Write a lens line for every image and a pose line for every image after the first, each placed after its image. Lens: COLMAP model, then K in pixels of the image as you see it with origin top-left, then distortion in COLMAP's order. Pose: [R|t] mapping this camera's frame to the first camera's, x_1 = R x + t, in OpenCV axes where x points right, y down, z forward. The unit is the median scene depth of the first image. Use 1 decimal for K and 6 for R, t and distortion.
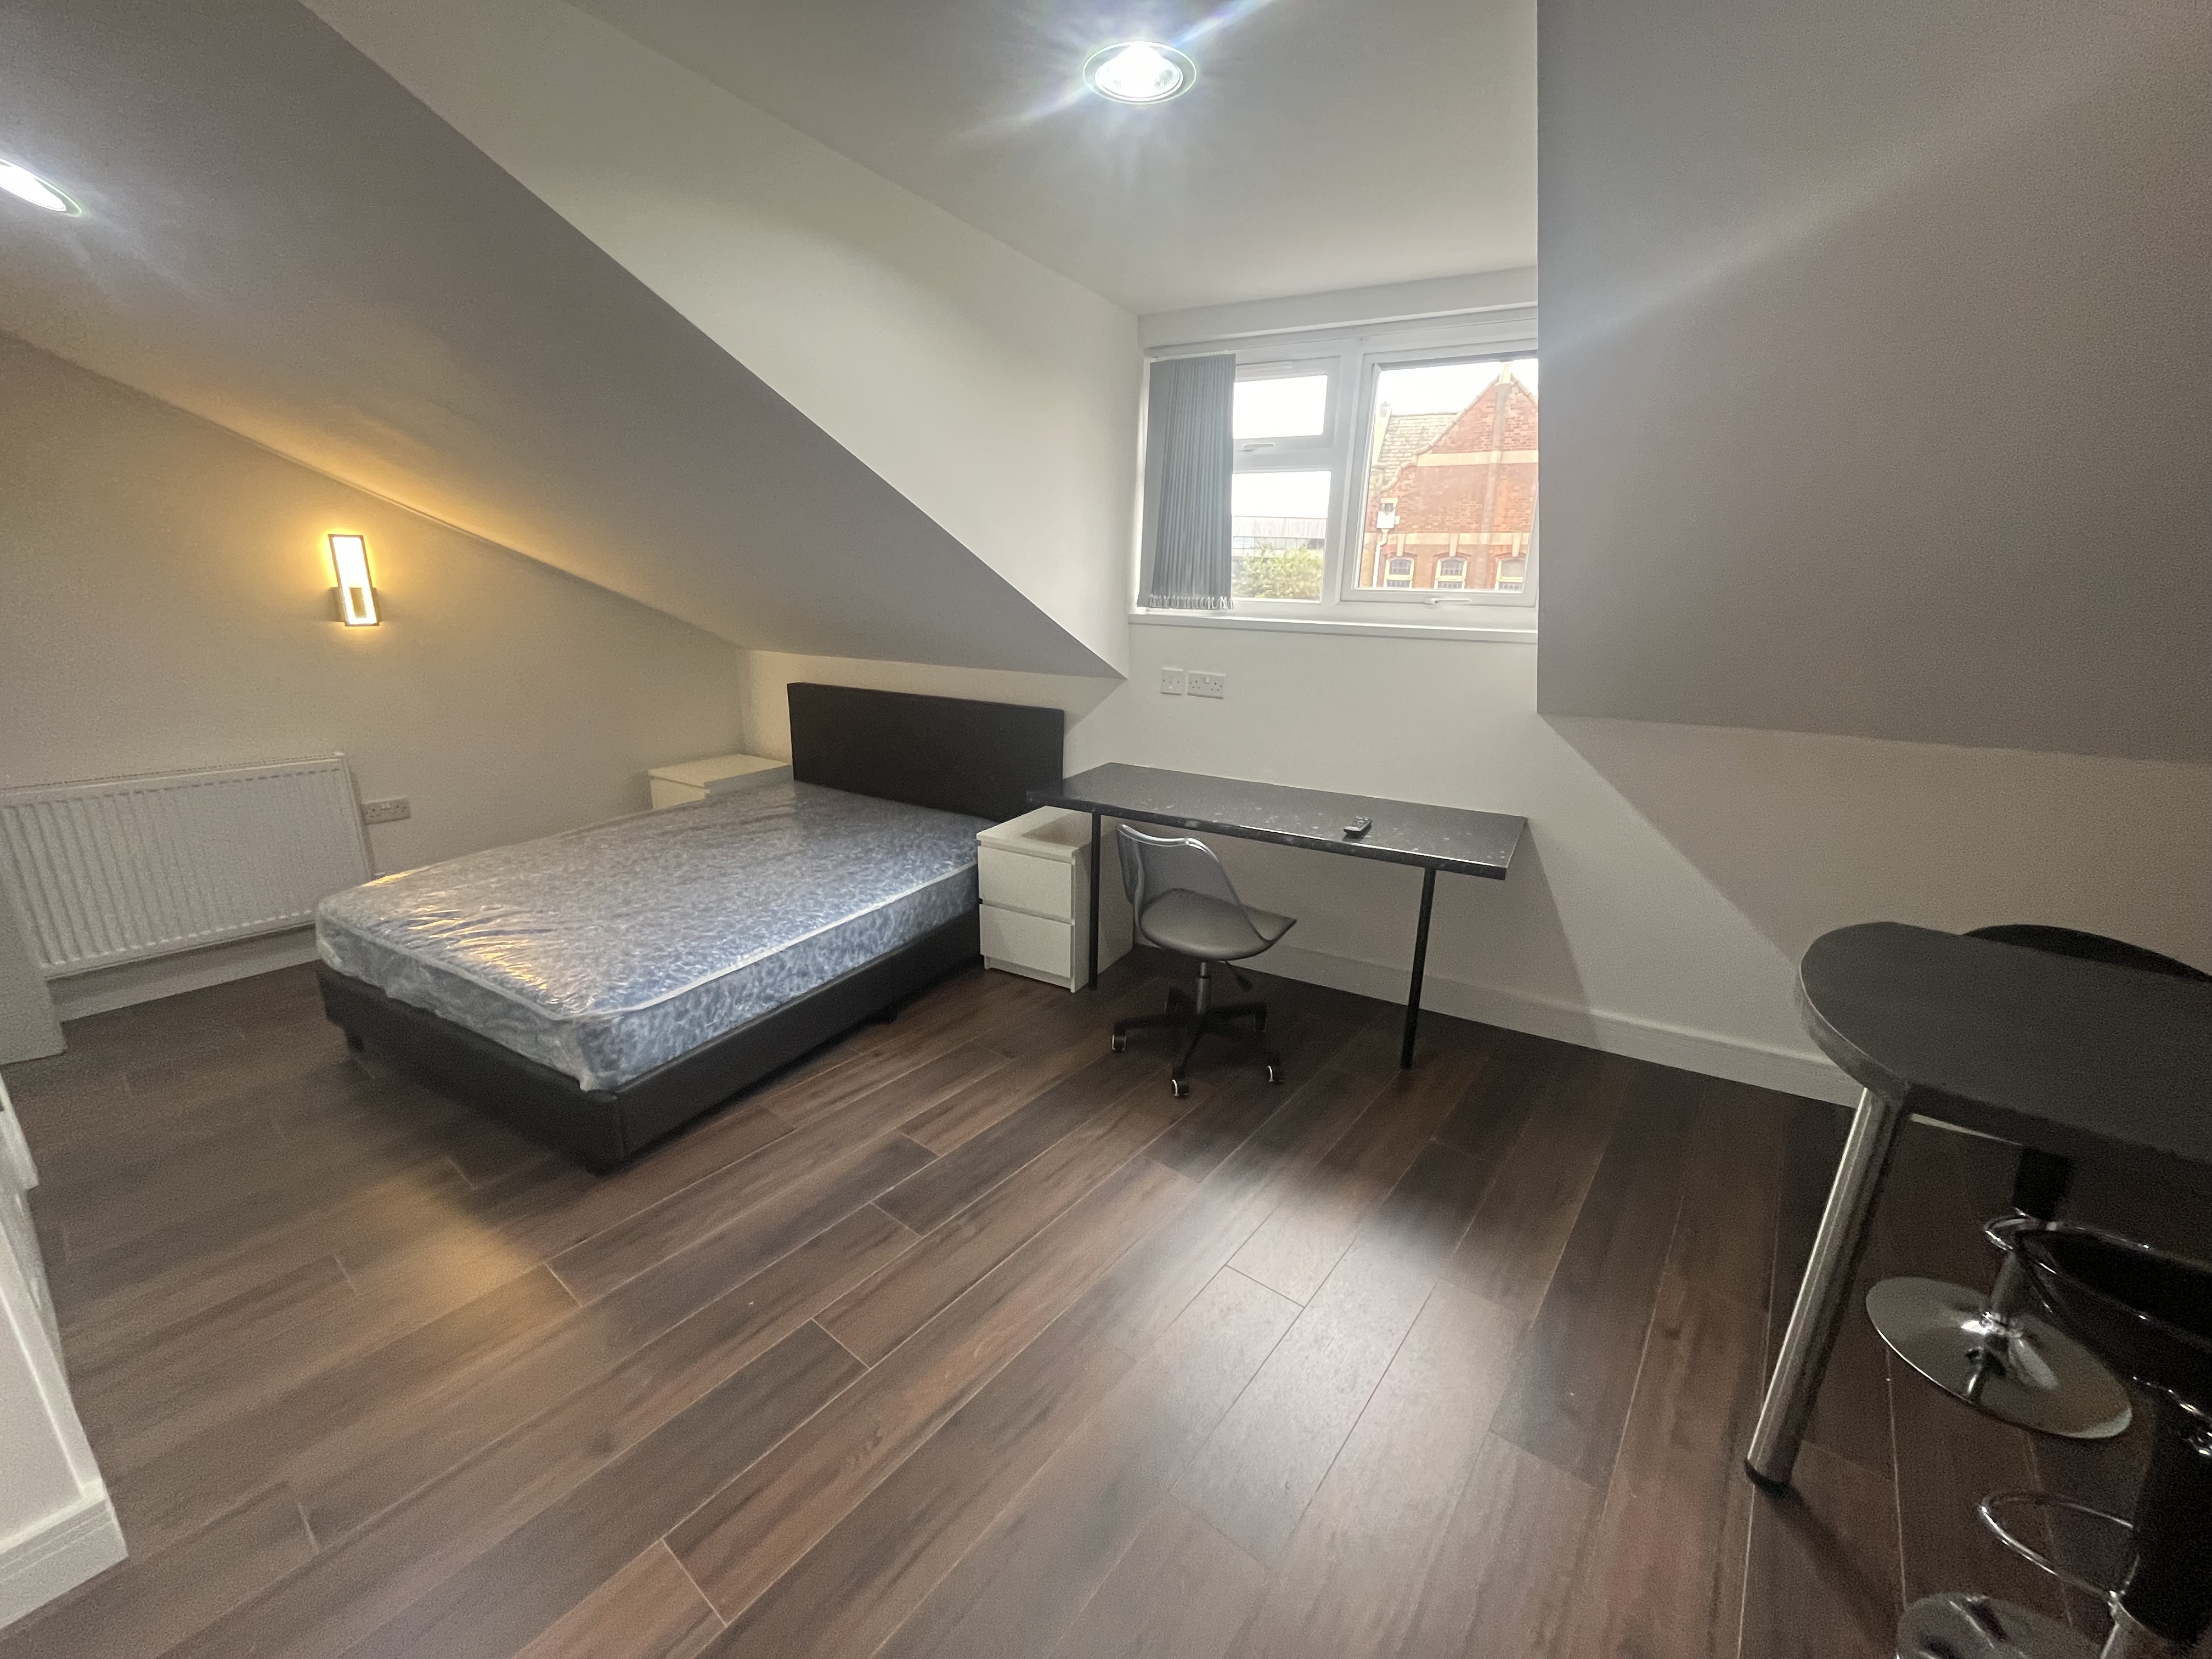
lens RADIAL K [[891.2, 0, 1106.9], [0, 891.2, 835.3], [0, 0, 1]] dist [-0.000163, -0.000360]
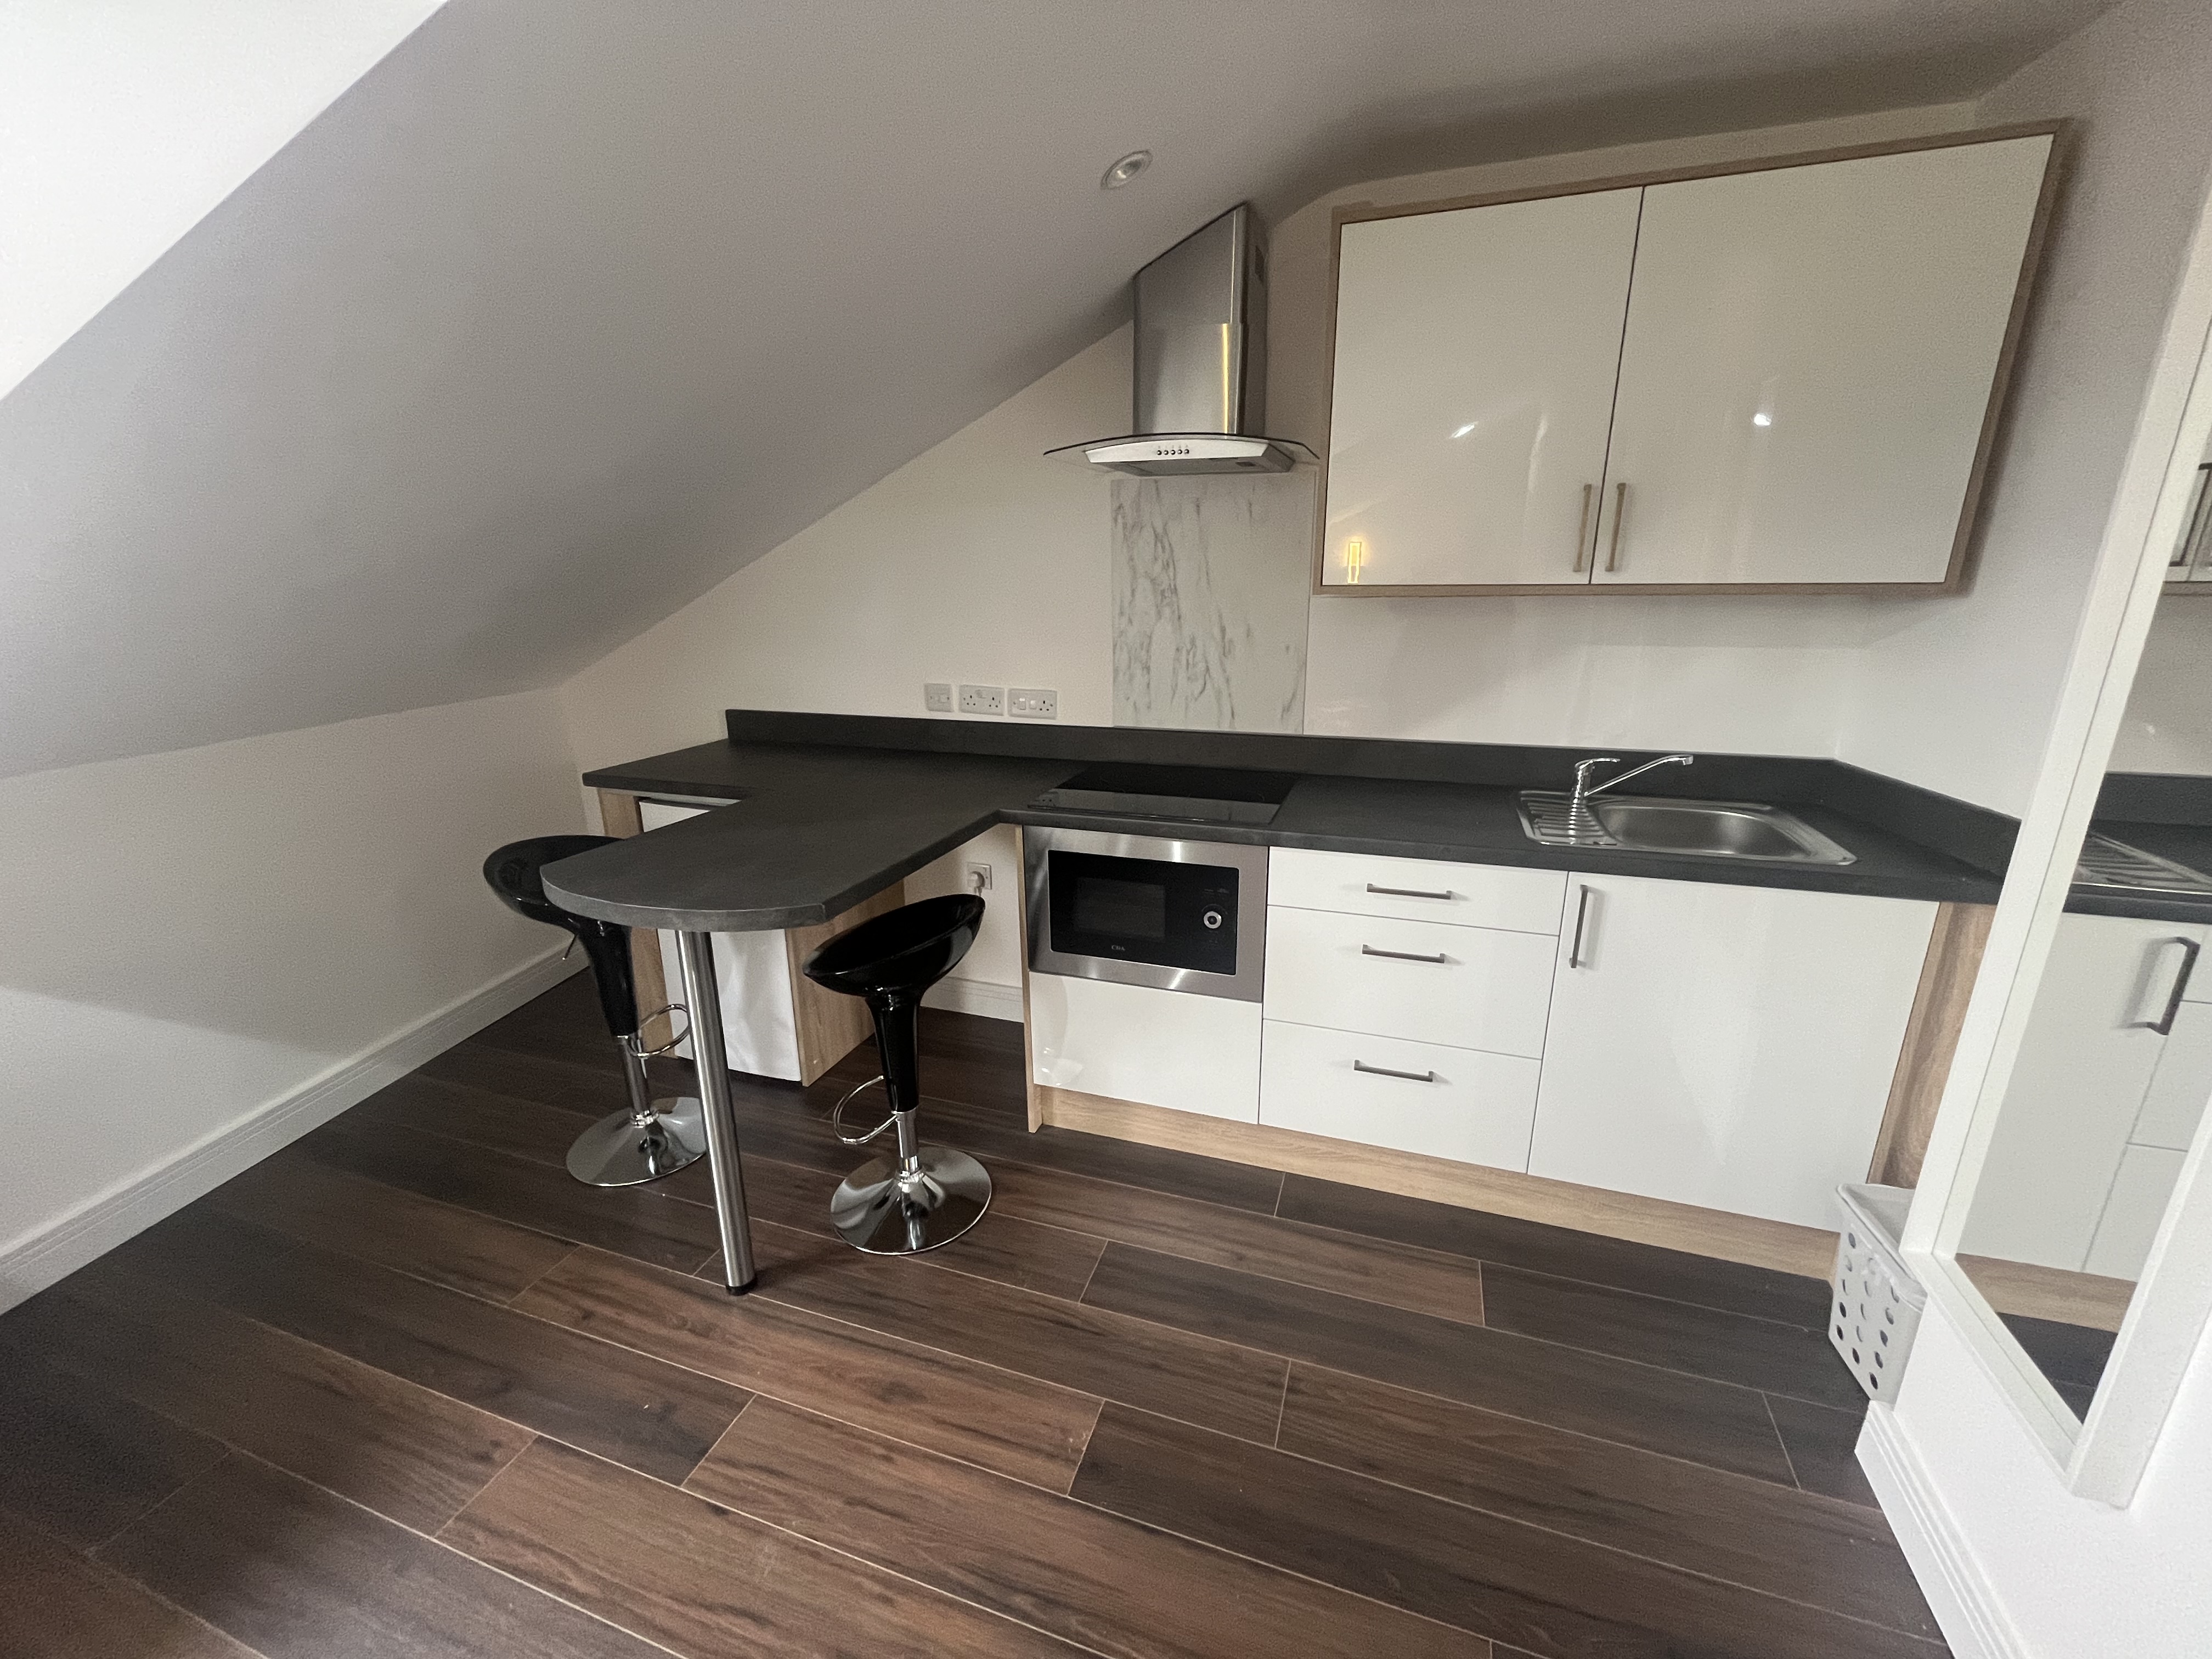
lens RADIAL K [[891.2, 0, 1111.2], [0, 891.2, 831.7], [0, 0, 1]] dist [-0.000163, -0.000360]
pose [[-0.329617, -0.287893, 0.899150, -0.412675], [0.254512, 0.890020, 0.378270, -0.211100], [-0.909163, 0.353528, -0.220093, 0.620520]]
